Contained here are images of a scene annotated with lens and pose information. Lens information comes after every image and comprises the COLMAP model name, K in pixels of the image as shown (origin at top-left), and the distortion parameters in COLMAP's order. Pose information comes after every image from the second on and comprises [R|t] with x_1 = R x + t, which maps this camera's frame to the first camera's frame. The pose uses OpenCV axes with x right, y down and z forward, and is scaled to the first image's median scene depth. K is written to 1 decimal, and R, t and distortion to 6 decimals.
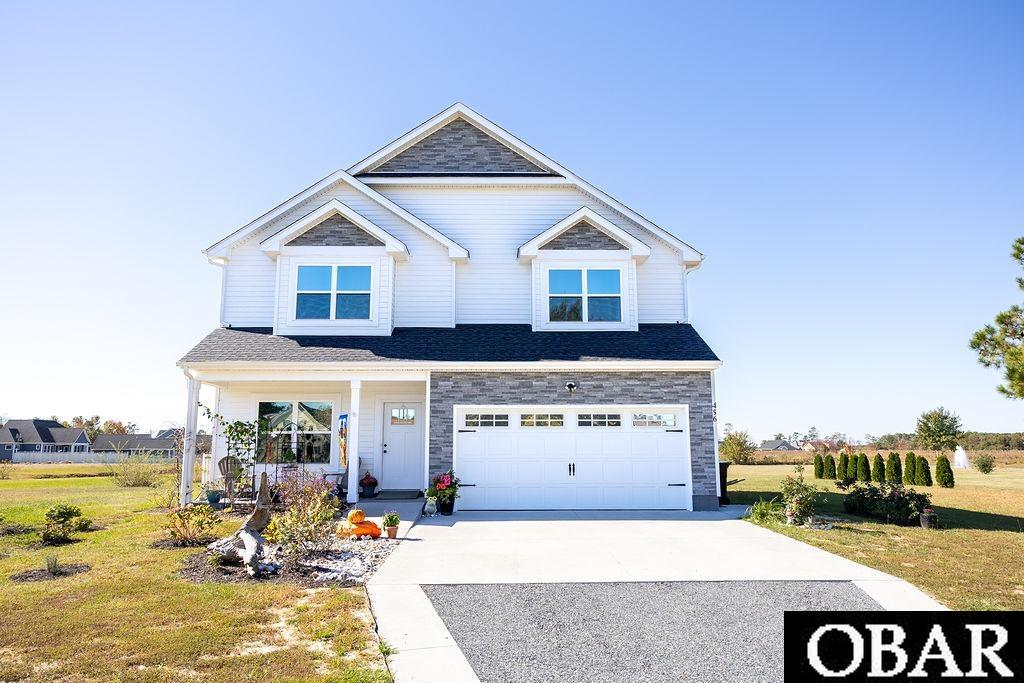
lens RADIAL K [[697.5, 0, 512.0], [0, 697.5, 341.5], [0, 0, 1]] dist [-0.004229, -0.000253]
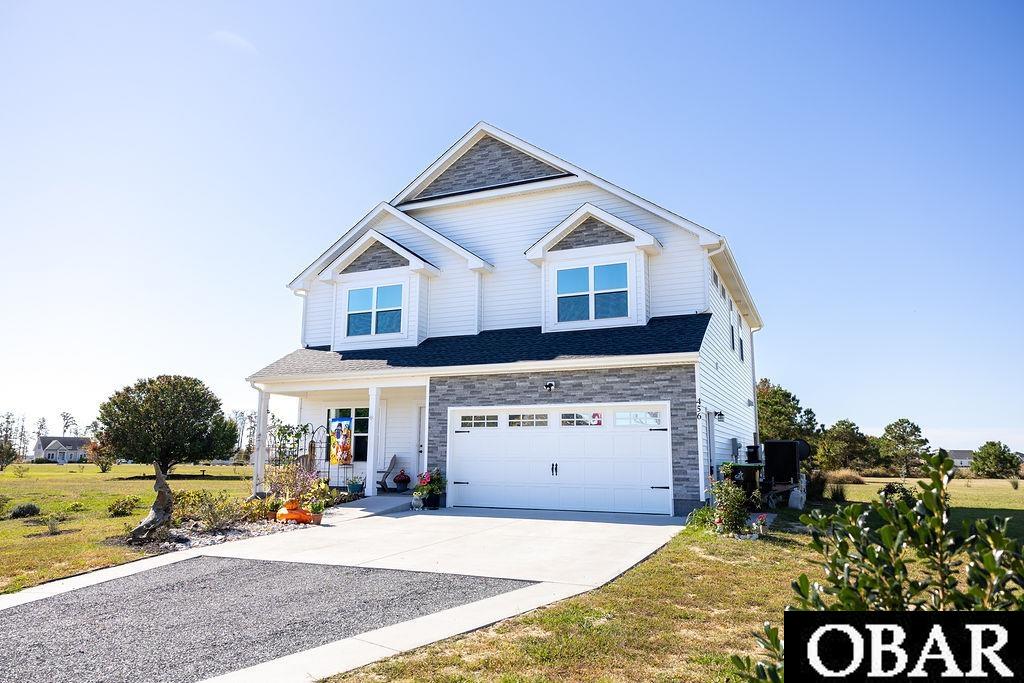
lens RADIAL K [[697.5, 0, 512.0], [0, 697.5, 341.5], [0, 0, 1]] dist [-0.004229, -0.000253]
pose [[0.904442, -0.062979, -0.421923, 0.425078], [0.057846, 0.998013, -0.024971, 0.020874], [0.422657, -0.001822, 0.906288, 0.066301]]
